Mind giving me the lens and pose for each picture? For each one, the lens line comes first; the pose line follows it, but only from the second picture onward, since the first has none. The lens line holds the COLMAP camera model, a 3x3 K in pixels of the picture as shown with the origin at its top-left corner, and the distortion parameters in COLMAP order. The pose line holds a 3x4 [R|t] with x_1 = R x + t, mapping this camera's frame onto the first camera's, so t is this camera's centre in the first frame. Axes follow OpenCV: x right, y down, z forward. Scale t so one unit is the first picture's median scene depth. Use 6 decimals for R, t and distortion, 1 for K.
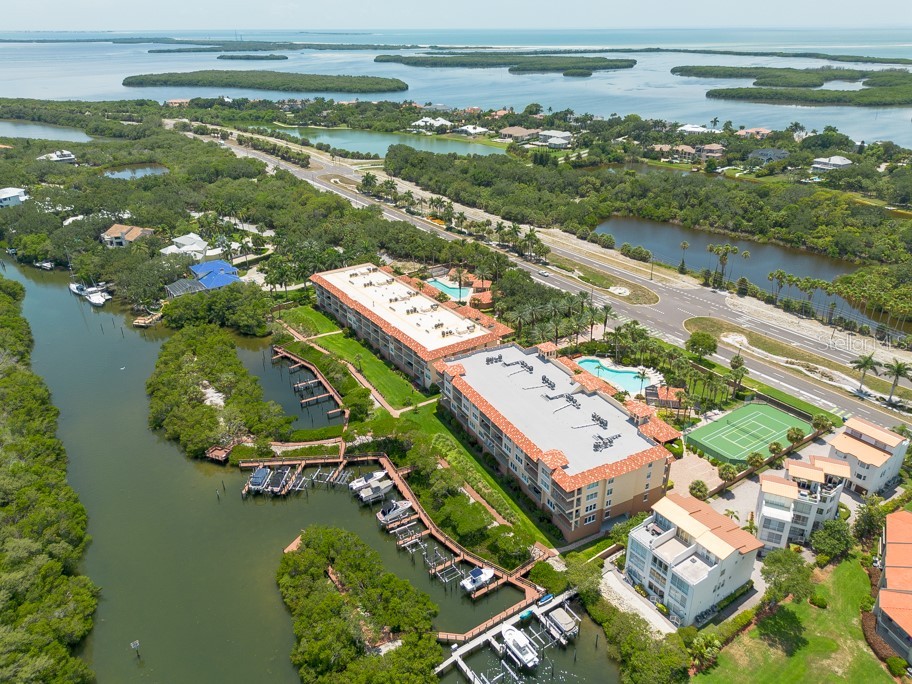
lens RADIAL K [[653.3, 0, 453.4], [0, 653.3, 347.9], [0, 0, 1]] dist [0.062419, -0.064487]
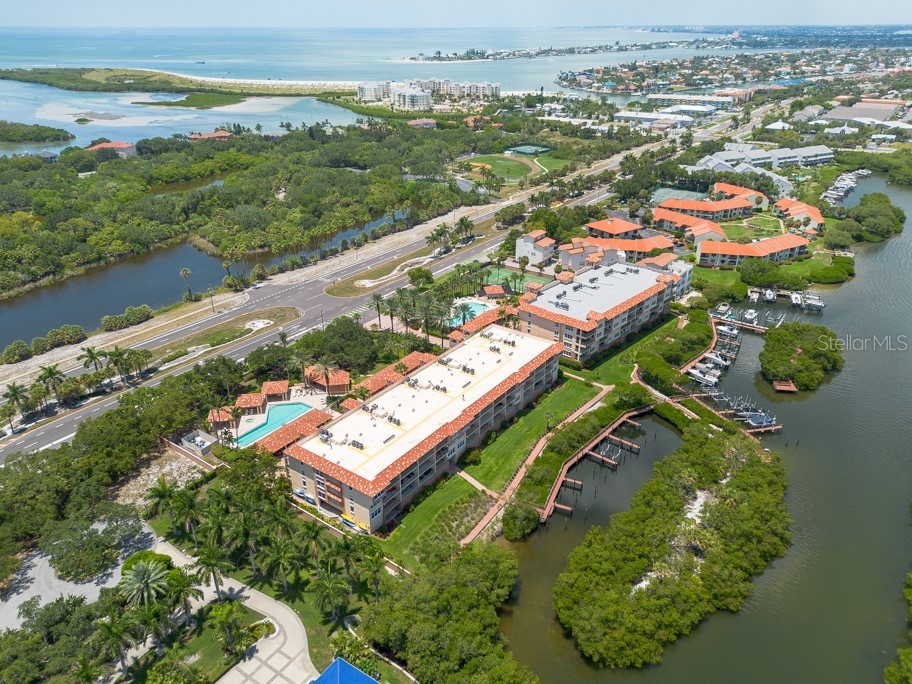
lens RADIAL K [[653.8, 0, 456.0], [0, 653.8, 342.0], [0, 0, 1]] dist [0.063936, -0.066507]
pose [[-0.339718, -0.402012, 0.850281, -0.570193], [0.417918, 0.745374, 0.519385, -0.396409], [-0.842577, 0.531793, -0.085209, 0.815076]]
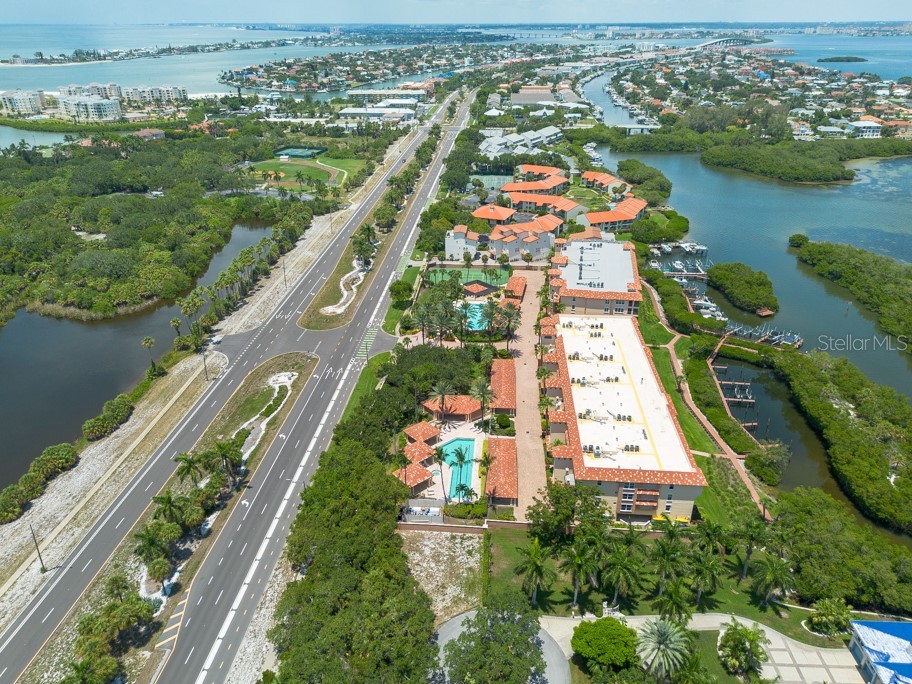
lens RADIAL K [[652.4, 0, 456.0], [0, 652.4, 342.0], [0, 0, 1]] dist [0.071823, -0.072274]
pose [[-0.783577, -0.263633, 0.562588, -0.293534], [0.281895, 0.656079, 0.700068, -0.550007], [-0.553663, 0.707148, -0.439771, 1.122708]]
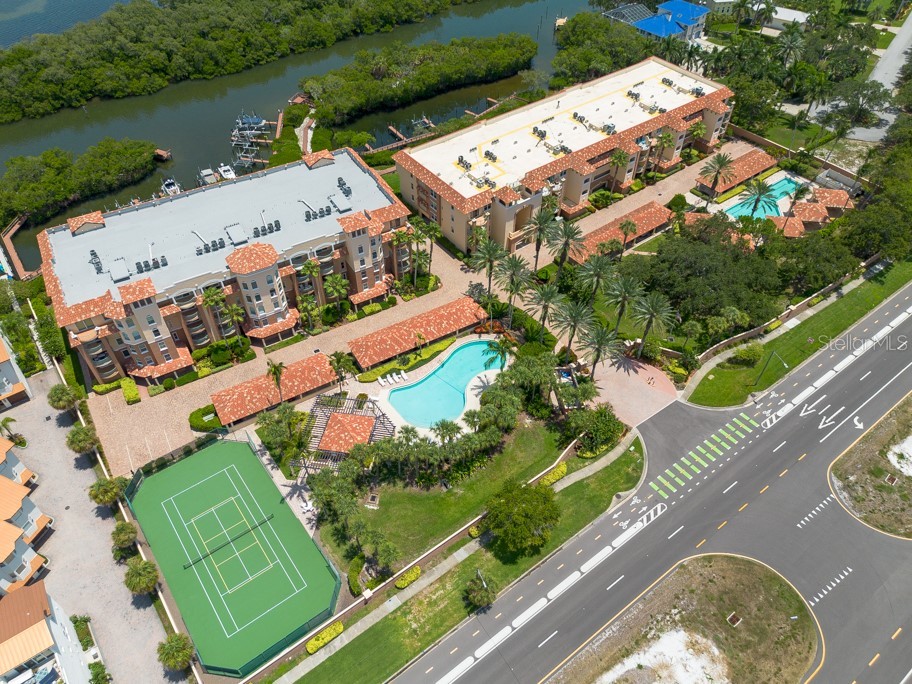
lens RADIAL K [[653.3, 0, 453.4], [0, 653.3, 347.9], [0, 0, 1]] dist [0.062419, -0.064487]
pose [[0.048800, 0.725325, -0.686675, 0.433349], [-0.440601, 0.632621, 0.636916, -0.239680], [0.896376, 0.271468, 0.350451, 0.566873]]
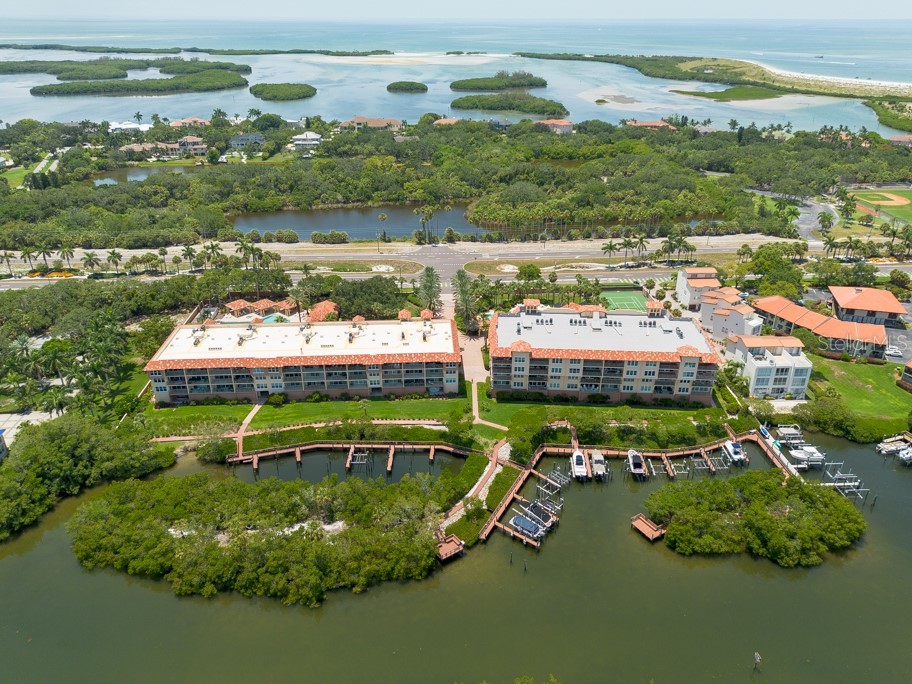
lens RADIAL K [[670.7, 0, 465.0], [0, 670.7, 331.6], [0, 0, 1]] dist [0.056302, -0.054308]
pose [[0.506616, -0.358112, 0.784281, -0.527435], [0.372477, 0.911296, 0.175502, -0.126884], [-0.777561, 0.203214, 0.595065, 0.263139]]
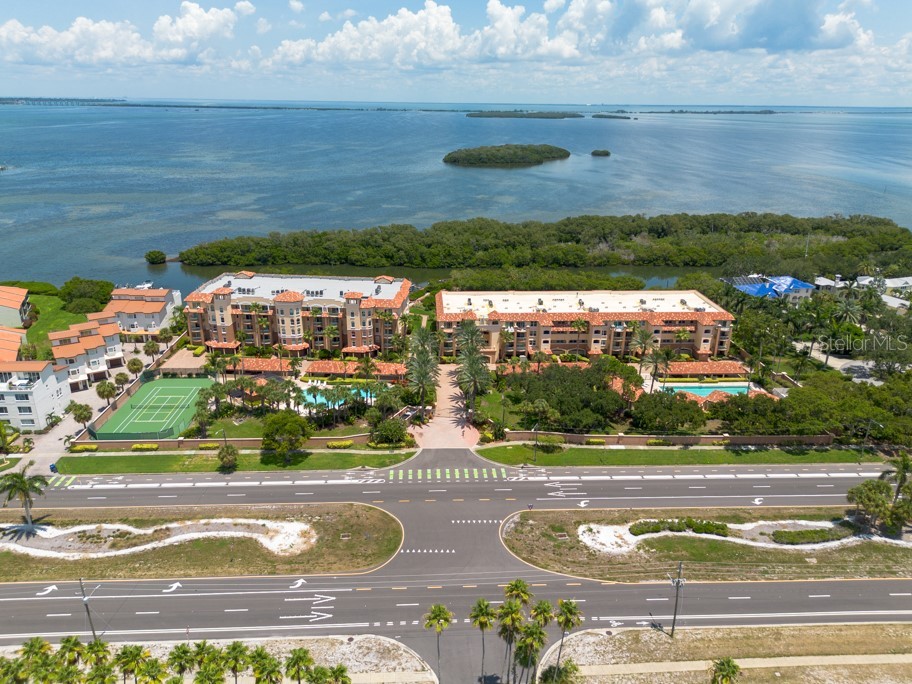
lens RADIAL K [[653.3, 0, 453.4], [0, 653.3, 347.9], [0, 0, 1]] dist [0.062419, -0.064487]
pose [[-0.521146, 0.302638, -0.798008, 0.566726], [-0.383090, 0.752585, 0.535591, -0.343127], [0.762659, 0.584830, -0.276270, 0.915620]]
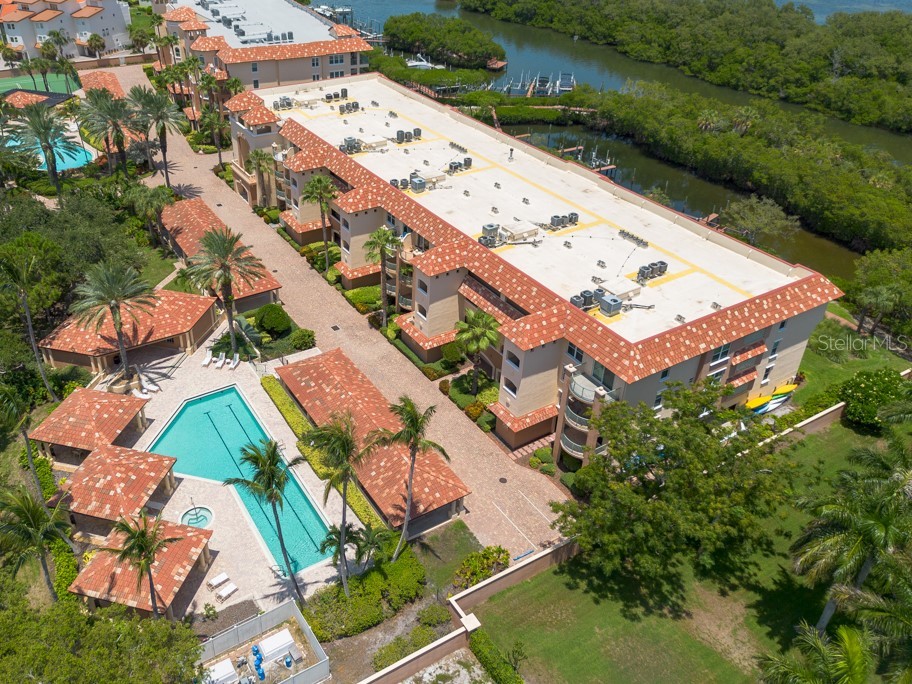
lens RADIAL K [[758.1, 0, 388.2], [0, 758.1, 291.7], [0, 0, 1]] dist [0.059132, -0.058744]
pose [[-0.997904, -0.032131, 0.056175, -0.062269], [0.029343, 0.549036, 0.835284, -0.306915], [-0.057681, 0.835181, -0.546942, 1.028112]]
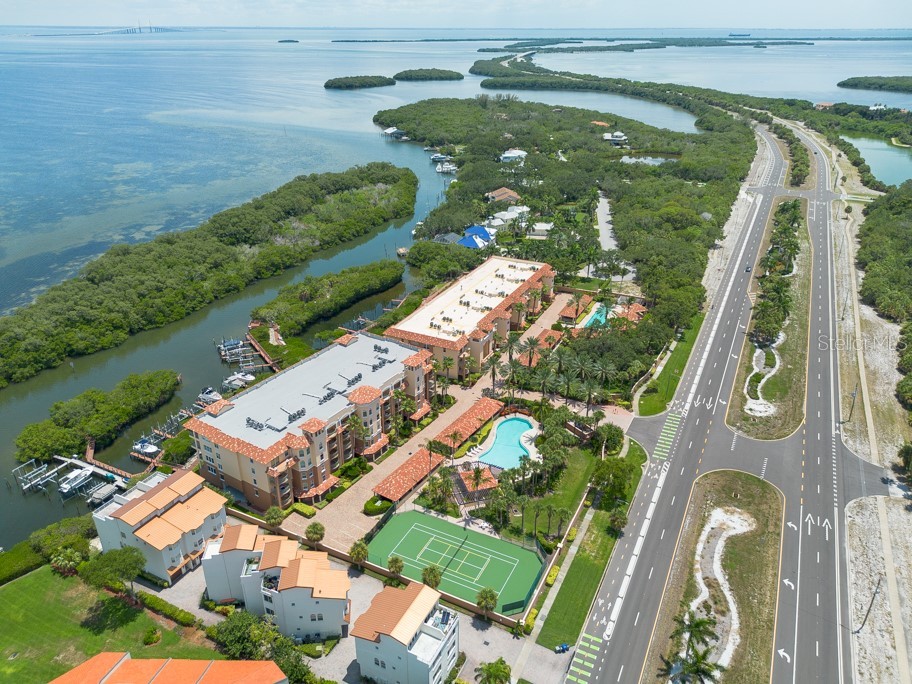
lens RADIAL K [[653.8, 0, 456.0], [0, 653.8, 342.0], [0, 0, 1]] dist [0.063936, -0.066507]
pose [[0.490825, 0.385922, -0.781124, 0.582522], [-0.389983, 0.899034, 0.199128, -0.154762], [0.779105, 0.206888, 0.591771, 0.298869]]
